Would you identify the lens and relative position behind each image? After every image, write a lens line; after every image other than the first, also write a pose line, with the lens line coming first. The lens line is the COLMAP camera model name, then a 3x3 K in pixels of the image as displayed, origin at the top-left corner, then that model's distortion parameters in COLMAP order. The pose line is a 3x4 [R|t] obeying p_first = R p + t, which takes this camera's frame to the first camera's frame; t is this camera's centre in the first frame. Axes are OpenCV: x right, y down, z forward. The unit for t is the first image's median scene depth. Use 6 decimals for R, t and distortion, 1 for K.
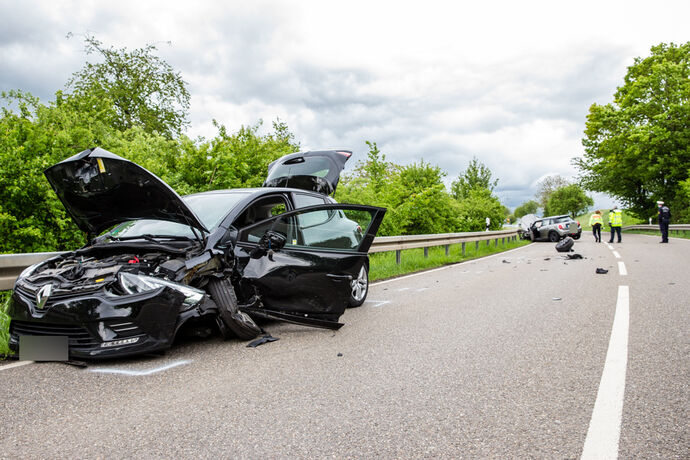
lens RADIAL K [[592.8, 0, 344.3], [0, 592.8, 232.5], [0, 0, 1]] dist [-0.005570, 0.017700]
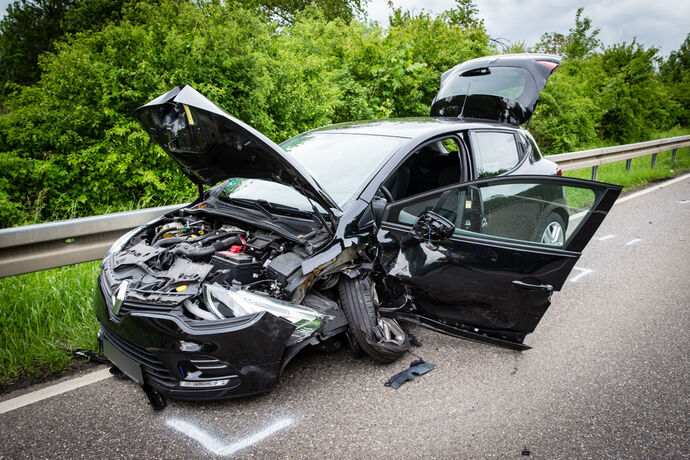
lens RADIAL K [[565.6, 0, 344.3], [0, 565.6, 231.9], [0, 0, 1]] dist [-0.048567, 0.053096]
pose [[0.955159, 0.092982, -0.281116, -0.038860], [-0.028263, 0.973709, 0.226034, -0.121165], [0.294742, -0.207953, 0.932675, 0.379299]]
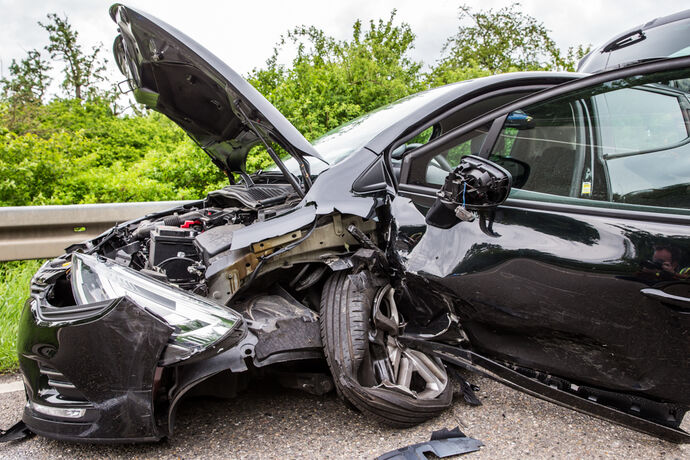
lens RADIAL K [[499.1, 0, 343.7], [0, 499.1, 231.7], [0, 0, 1]] dist [-0.055366, 0.042398]
pose [[0.785254, 0.066011, -0.615646, 0.004747], [-0.001704, 0.994527, 0.104463, 0.012174], [0.619172, -0.080981, 0.781069, 0.708637]]
